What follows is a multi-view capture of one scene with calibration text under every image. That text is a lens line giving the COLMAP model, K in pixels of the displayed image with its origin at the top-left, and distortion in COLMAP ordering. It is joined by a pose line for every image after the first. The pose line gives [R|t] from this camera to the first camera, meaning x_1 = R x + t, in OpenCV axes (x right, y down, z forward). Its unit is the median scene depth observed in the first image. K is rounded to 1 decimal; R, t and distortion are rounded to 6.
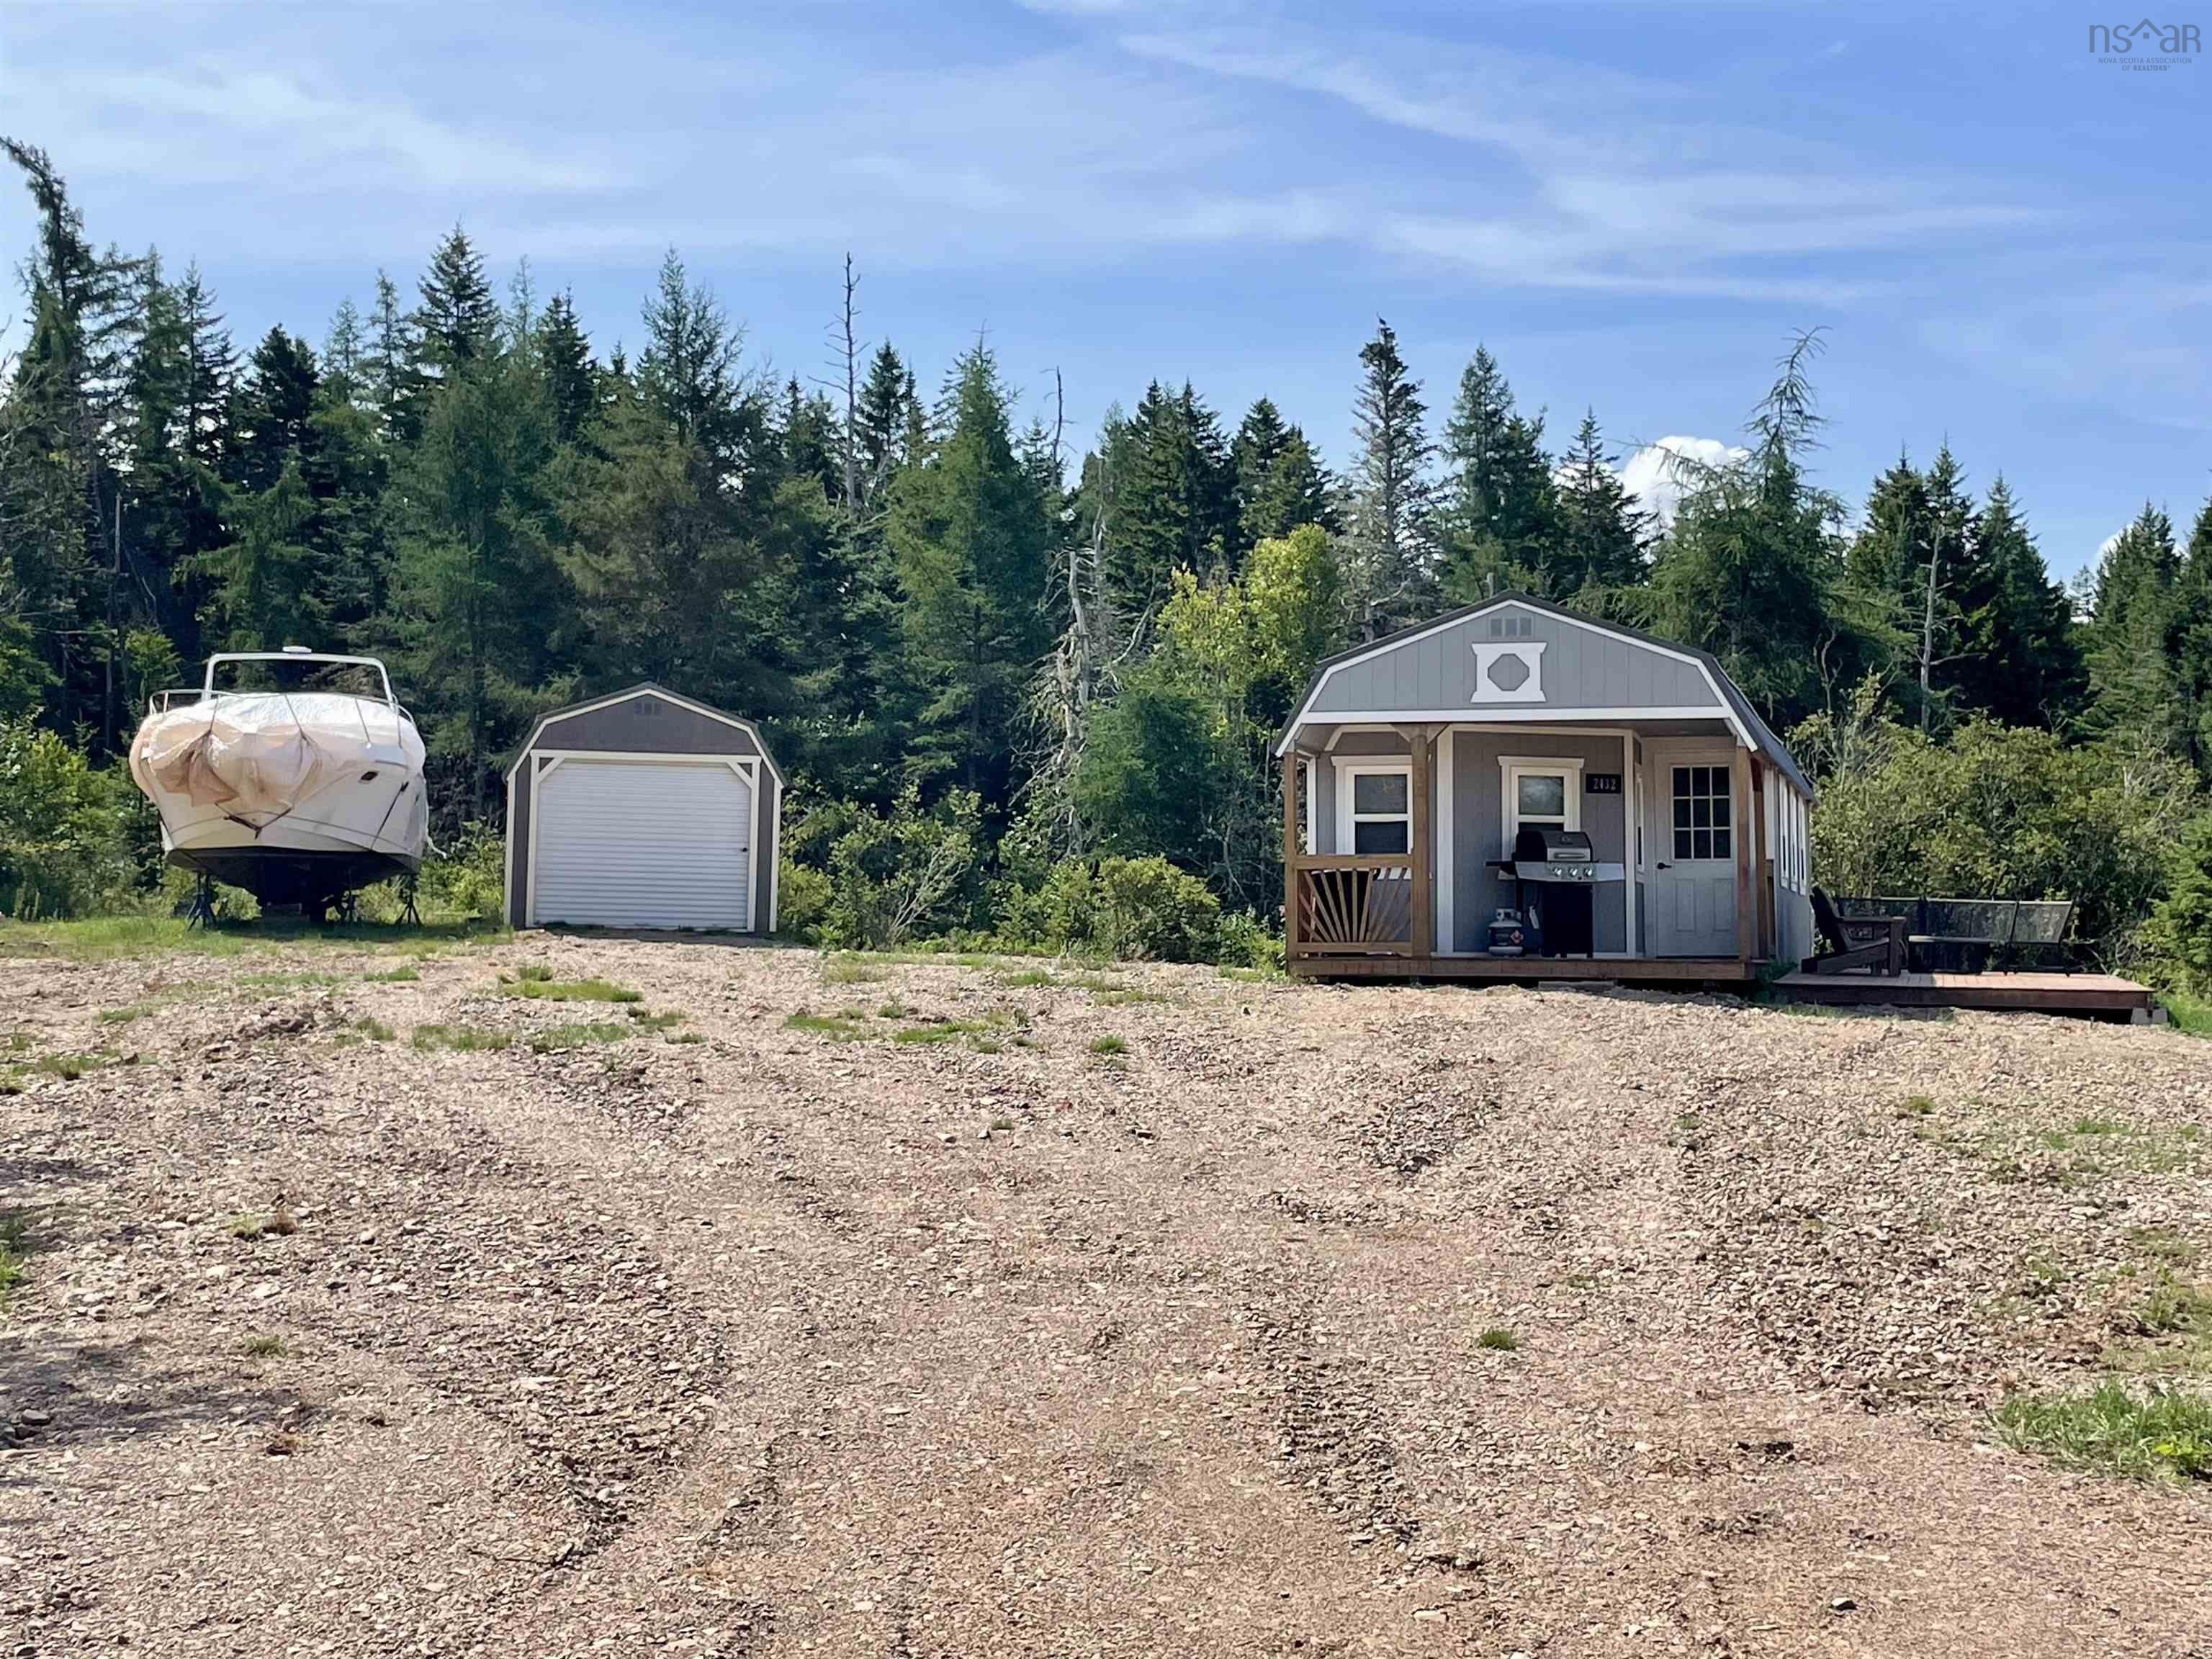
lens RADIAL K [[3145.7, 0, 1106.0], [0, 3145.7, 829.5], [0, 0, 1]] dist [0.126108, 0.006753]
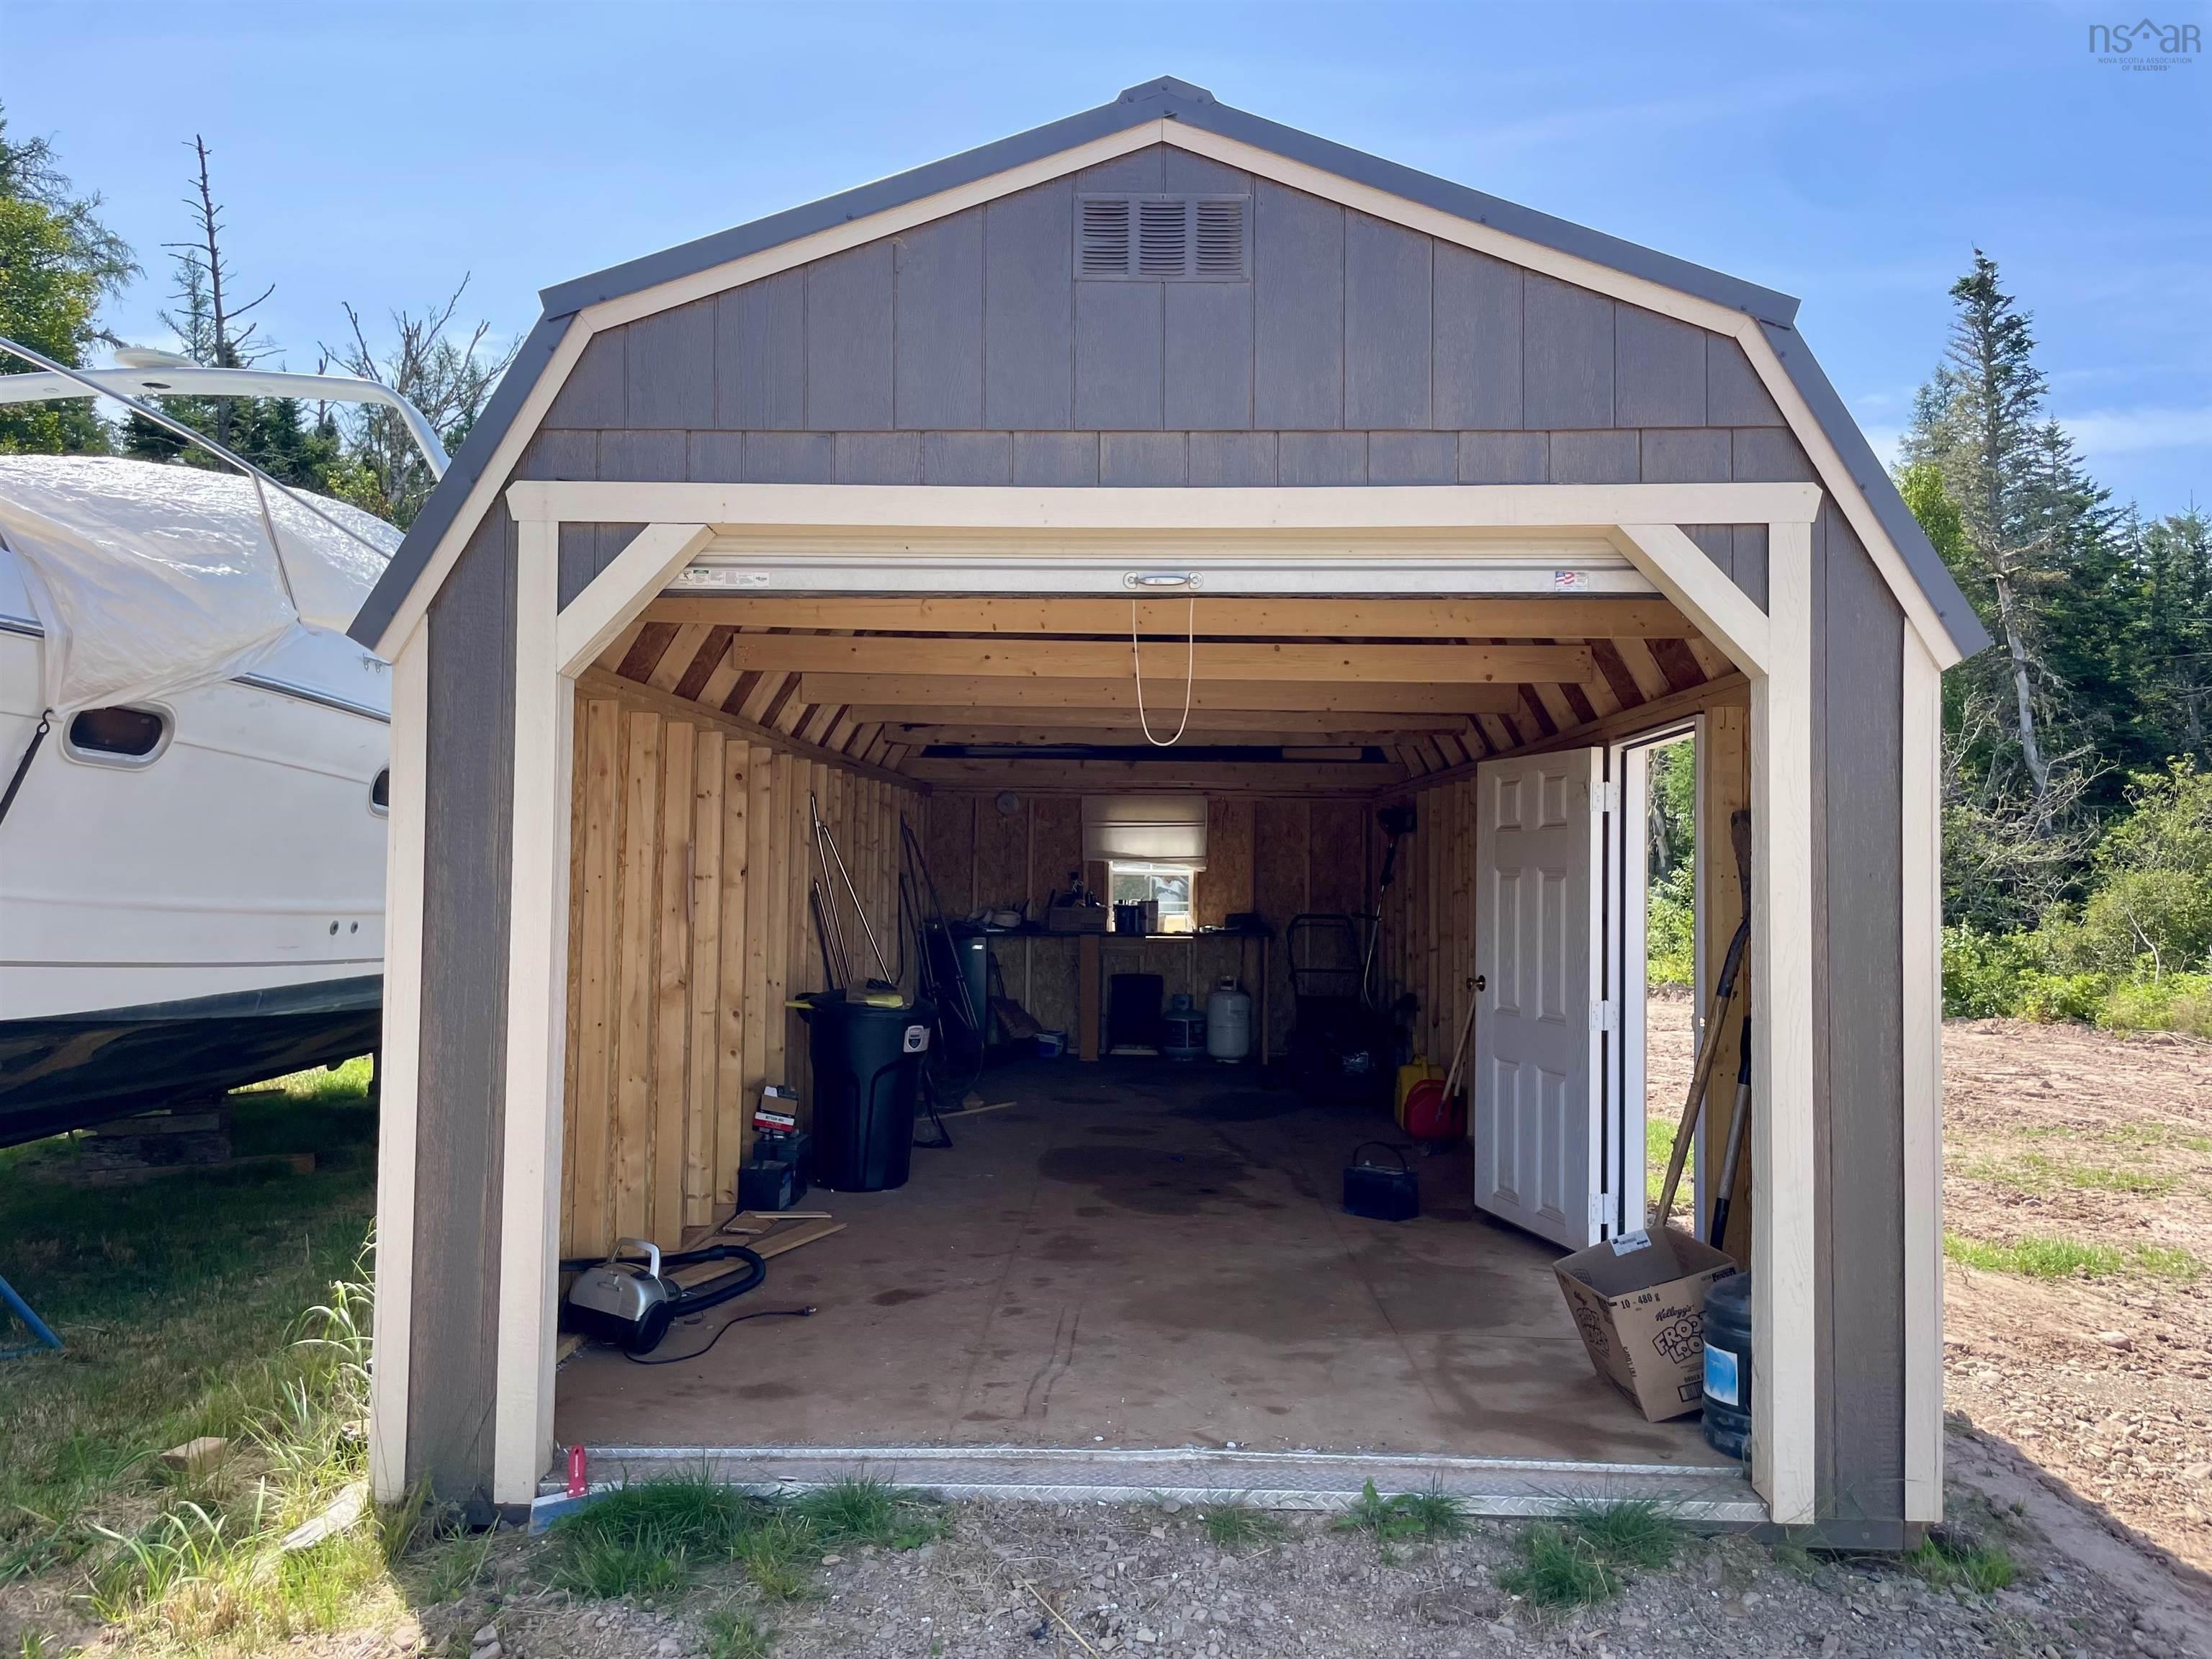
lens RADIAL K [[1688.8, 0, 1106.0], [0, 1688.8, 829.5], [0, 0, 1]] dist [0.068067, -0.107122]
pose [[0.982207, -0.017078, -0.187022, -0.079356], [0.018255, 0.999823, 0.004574, -0.003490], [0.186911, -0.007907, 0.982345, 0.549356]]
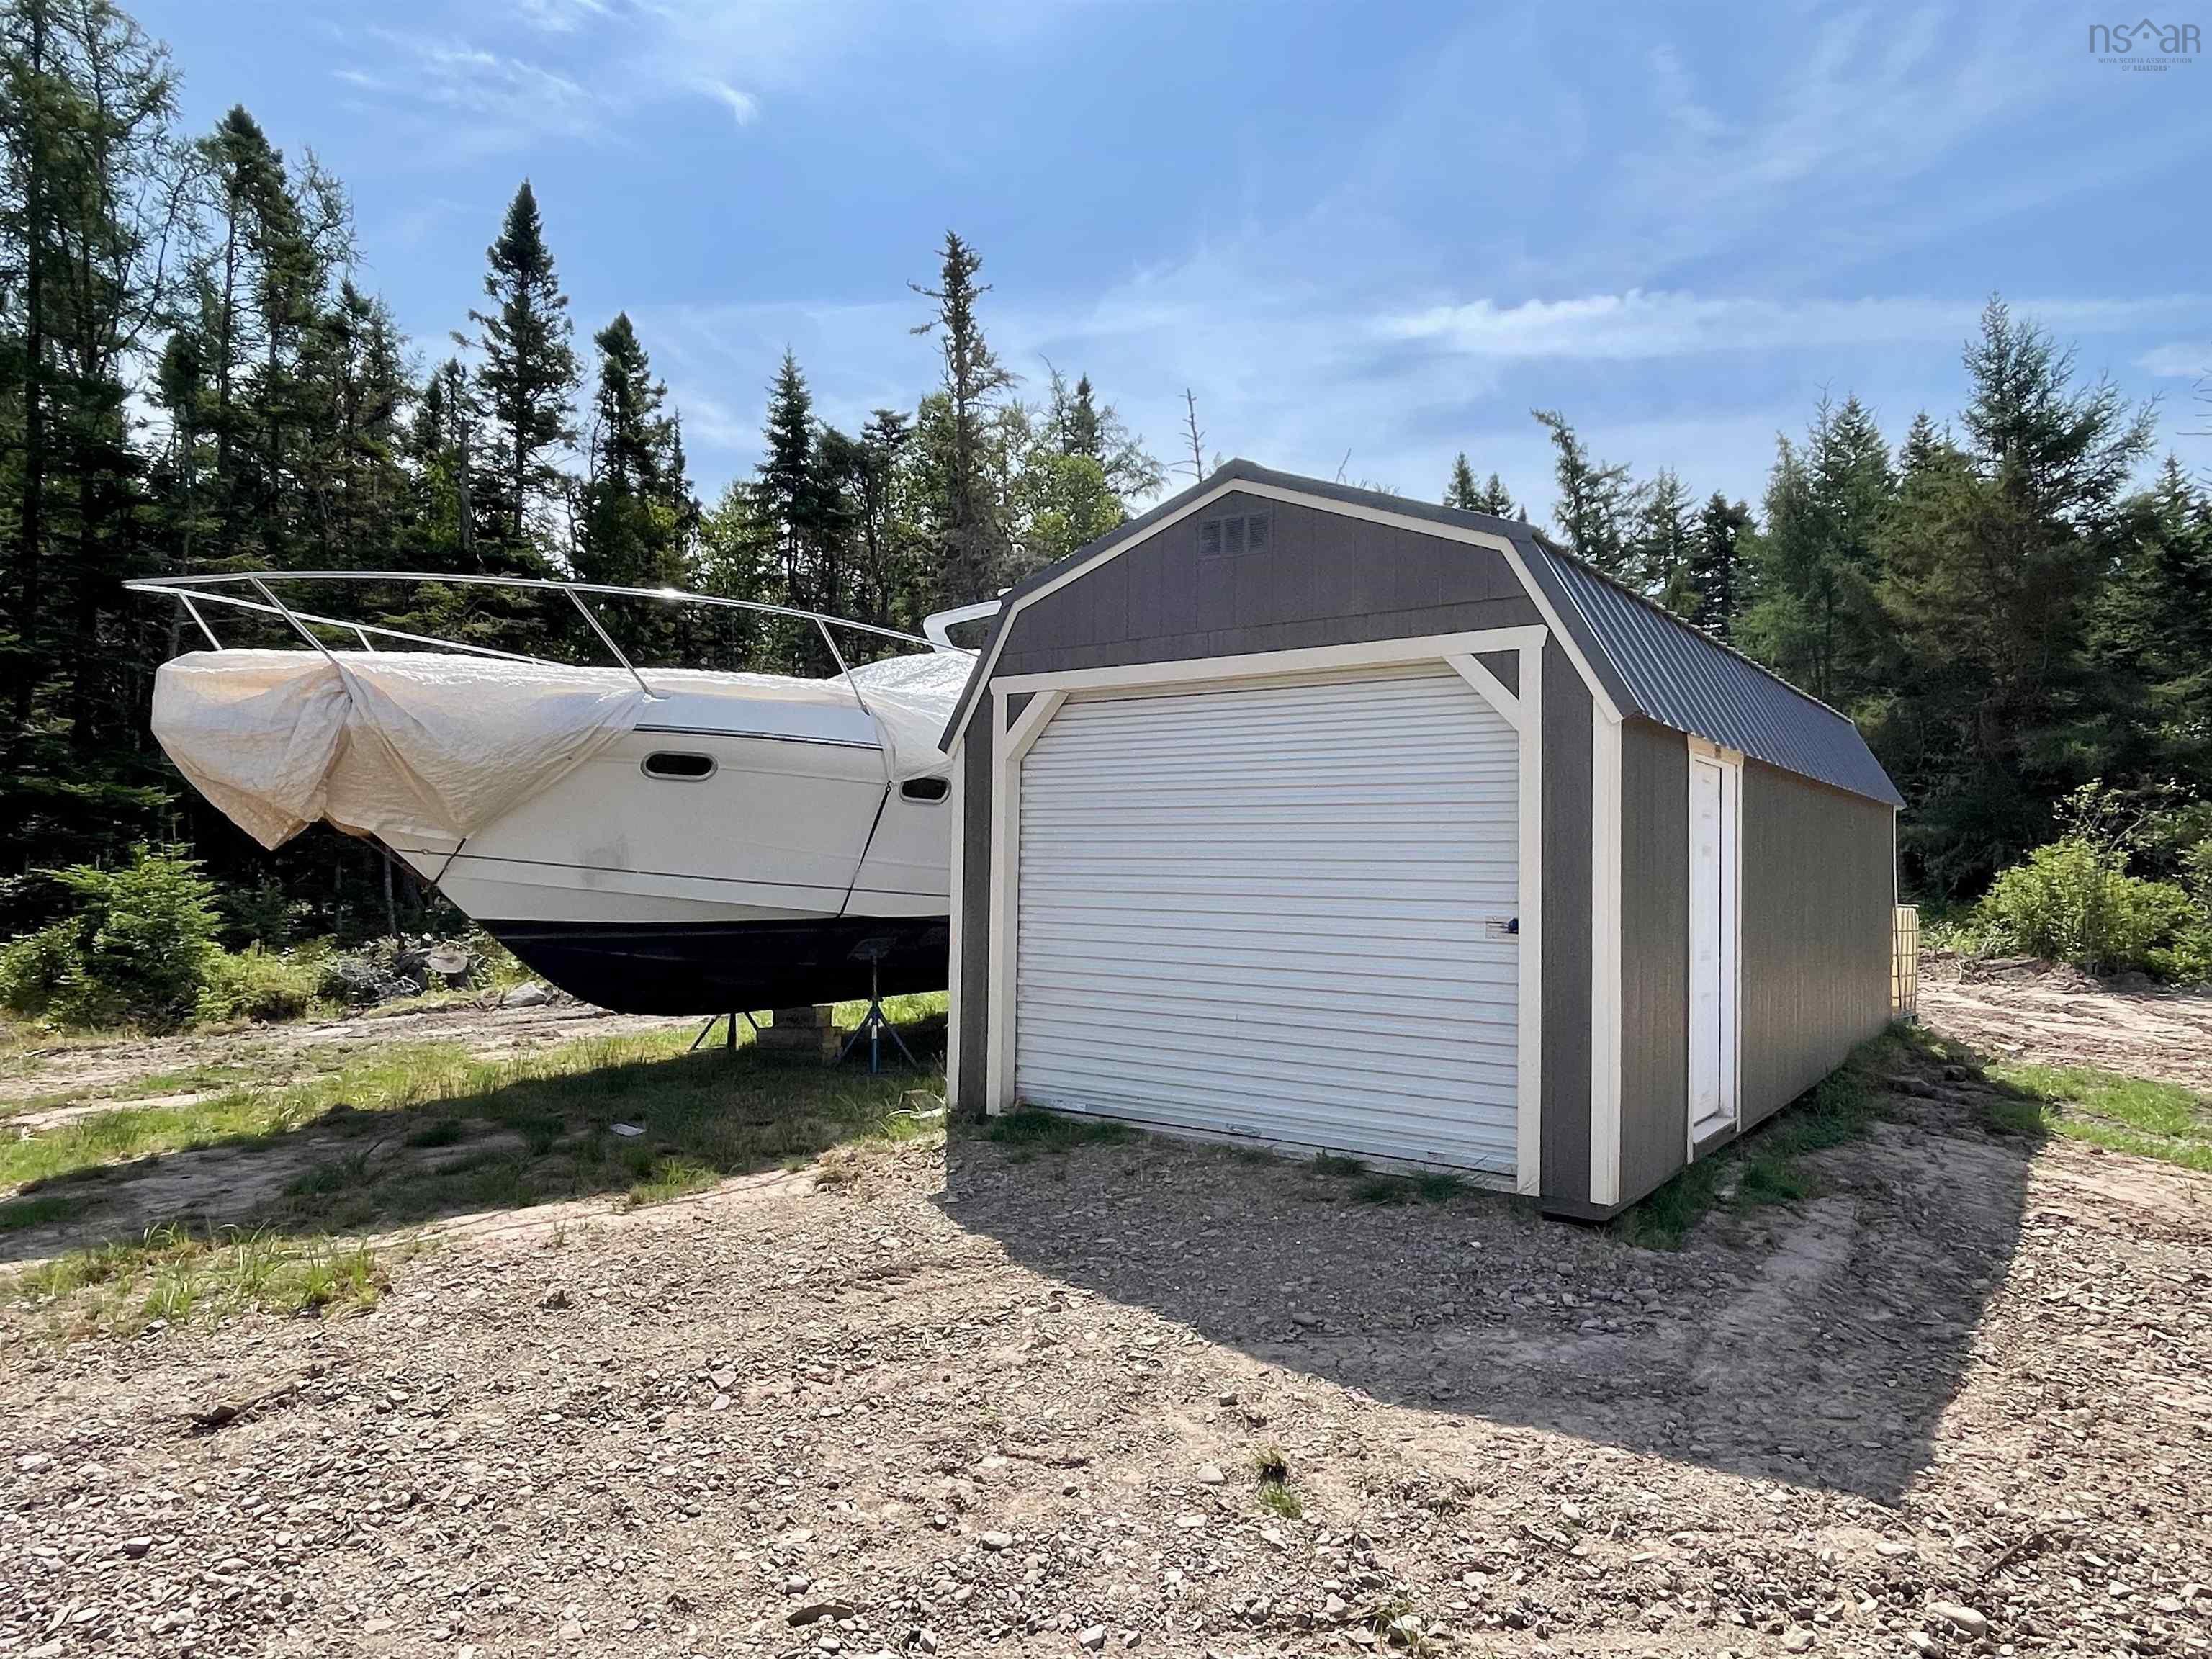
lens RADIAL K [[1377.1, 0, 1092.8], [0, 1377.1, 826.0], [0, 0, 1]] dist [0.006296, -0.026660]
pose [[0.696585, -0.035166, -0.716612, -0.027275], [0.025187, 0.999381, -0.024559, -0.000877], [0.717032, -0.000942, 0.697040, 0.532366]]
